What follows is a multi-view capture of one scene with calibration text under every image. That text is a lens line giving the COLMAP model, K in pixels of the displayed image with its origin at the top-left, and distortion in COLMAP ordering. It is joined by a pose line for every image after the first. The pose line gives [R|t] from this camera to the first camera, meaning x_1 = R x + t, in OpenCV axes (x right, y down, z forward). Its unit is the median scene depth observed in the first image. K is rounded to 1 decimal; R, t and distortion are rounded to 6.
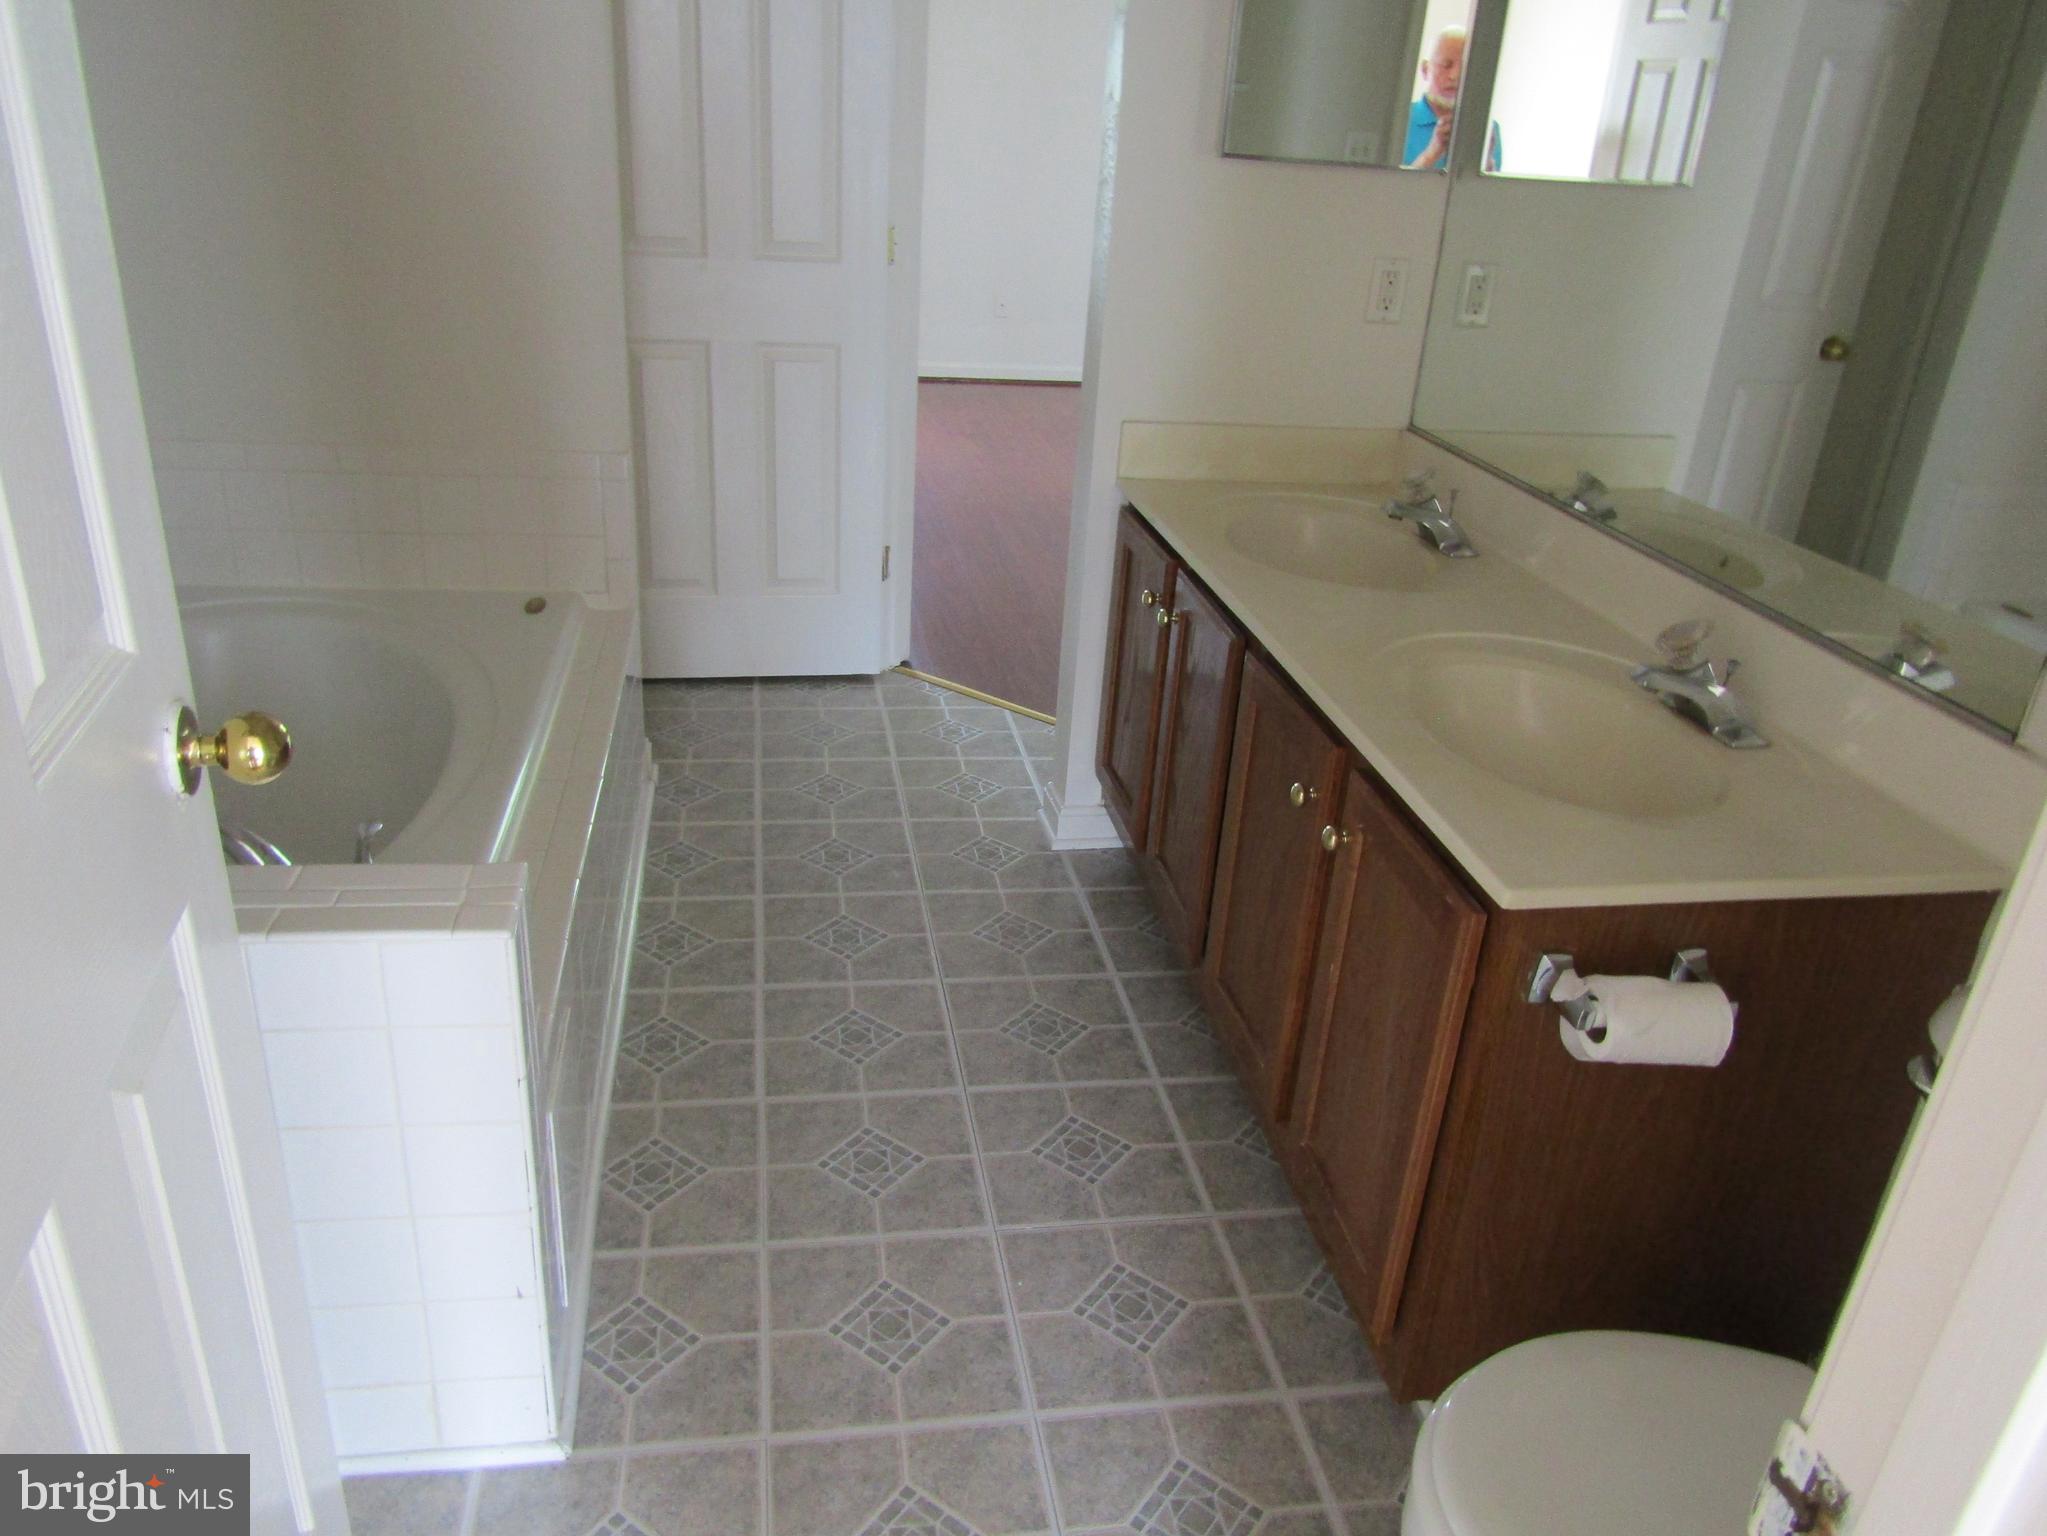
lens RADIAL K [[1453.7, 0, 1023.5], [0, 1453.7, 768.0], [0, 0, 1]] dist [-0.013166, 0.003618]
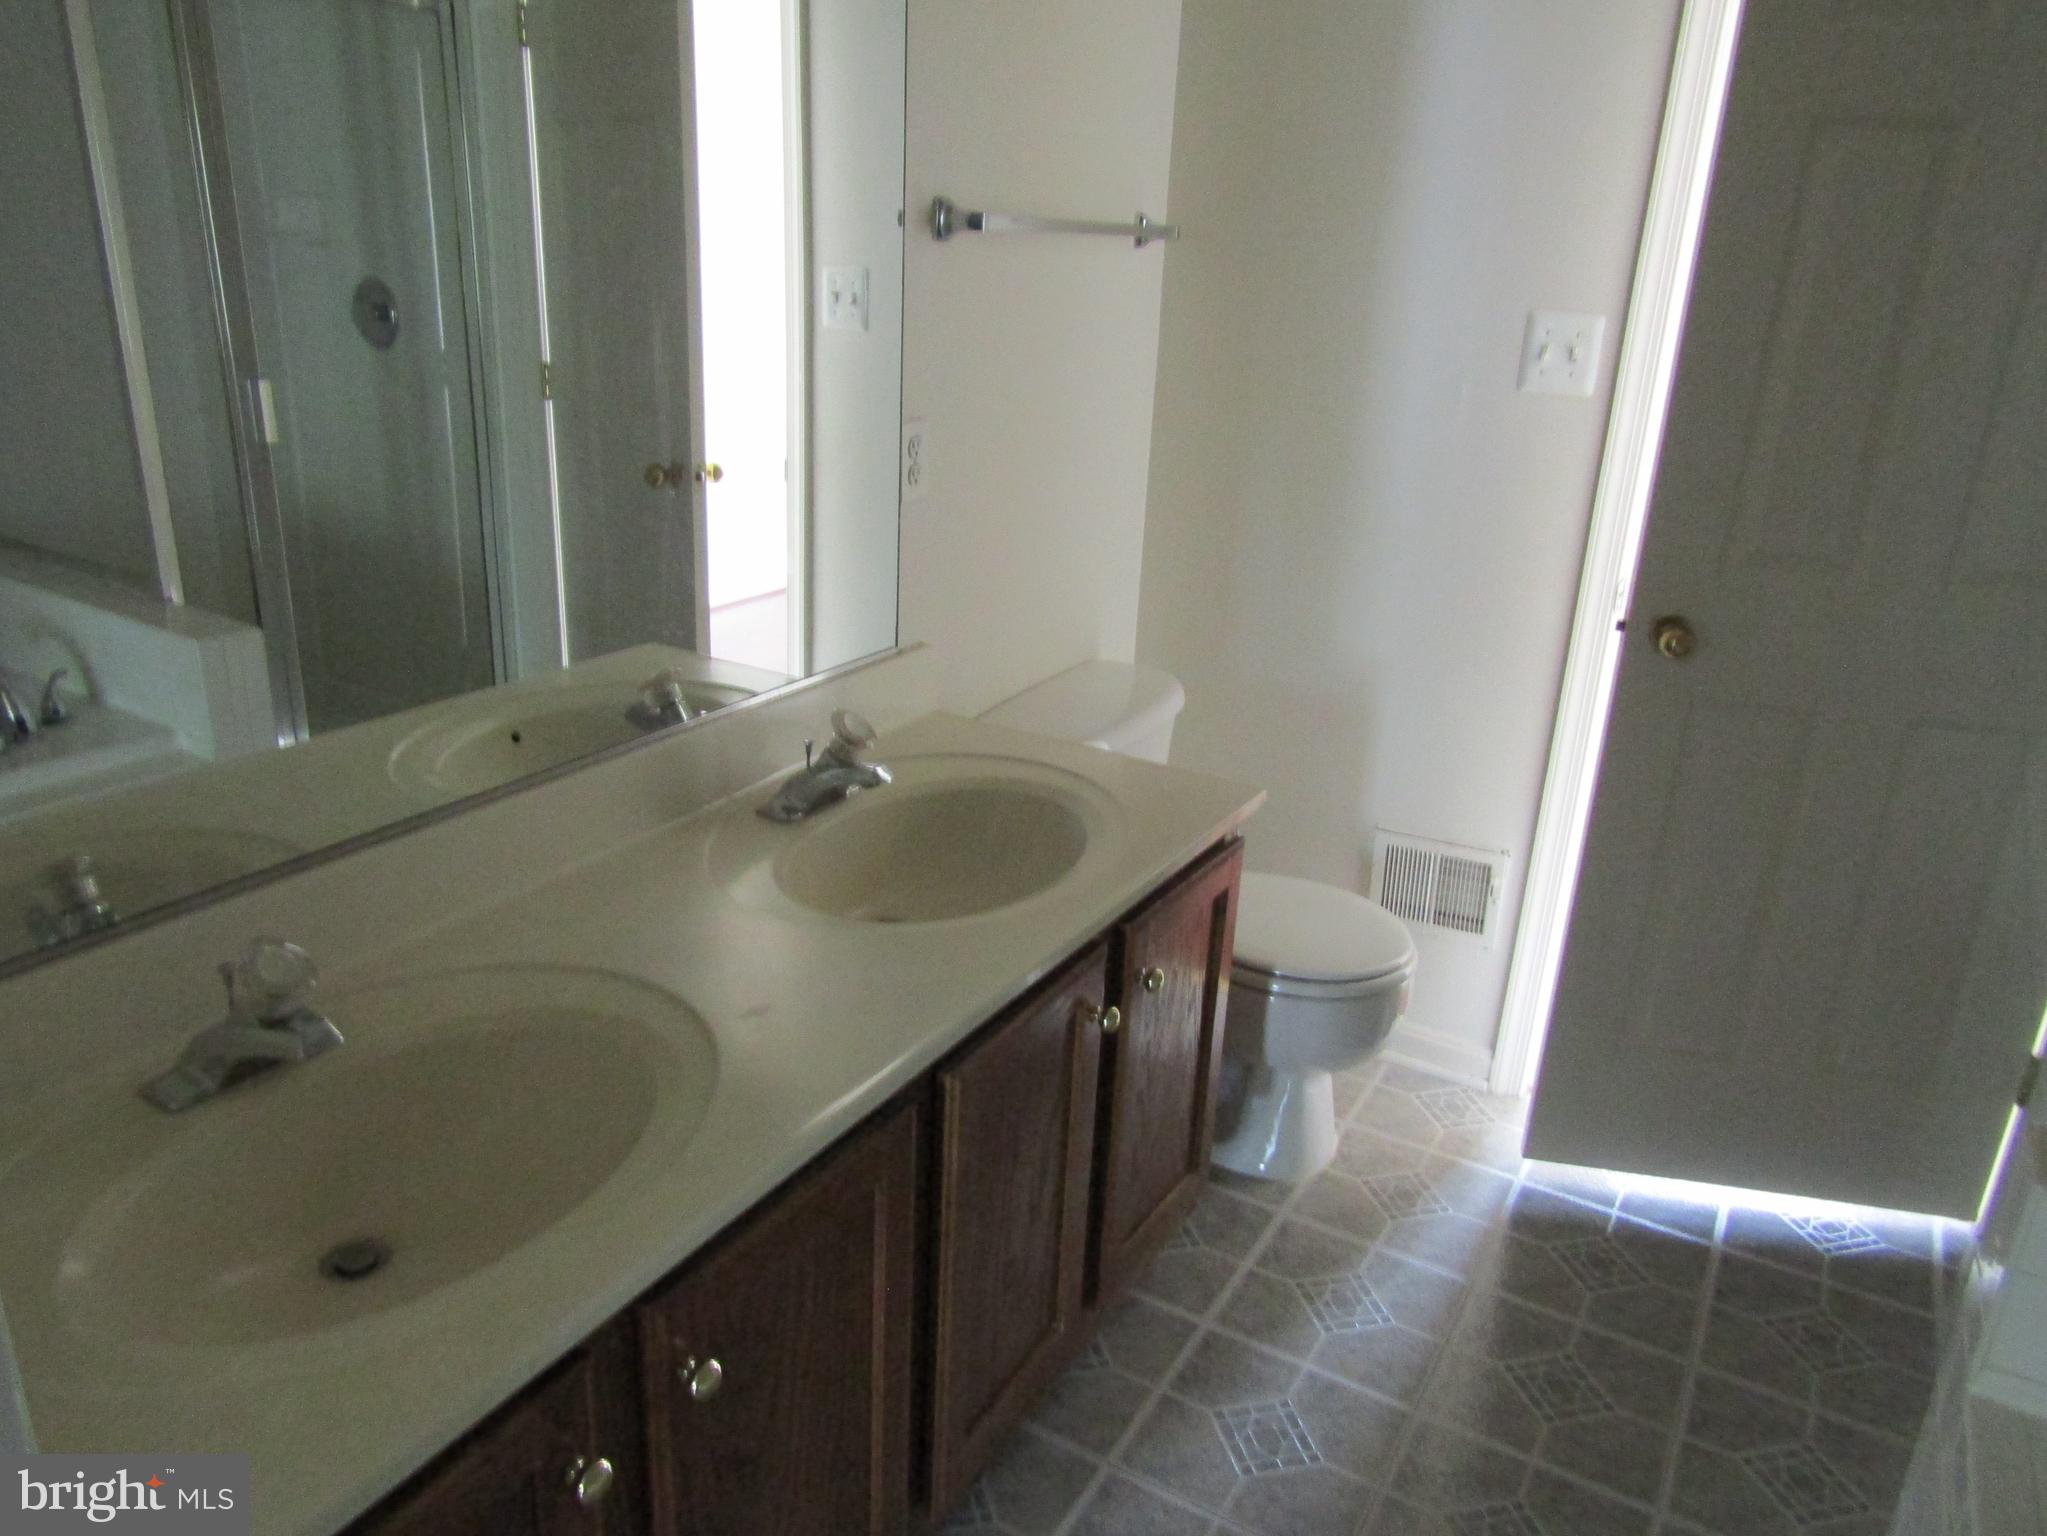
lens RADIAL K [[1453.7, 0, 1023.5], [0, 1453.7, 768.0], [0, 0, 1]] dist [-0.013166, 0.003618]
pose [[-0.764797, -0.276730, 0.581812, -0.273290], [0.192496, 0.763656, 0.616258, -0.683435], [-0.614842, 0.583309, -0.530773, 1.461220]]
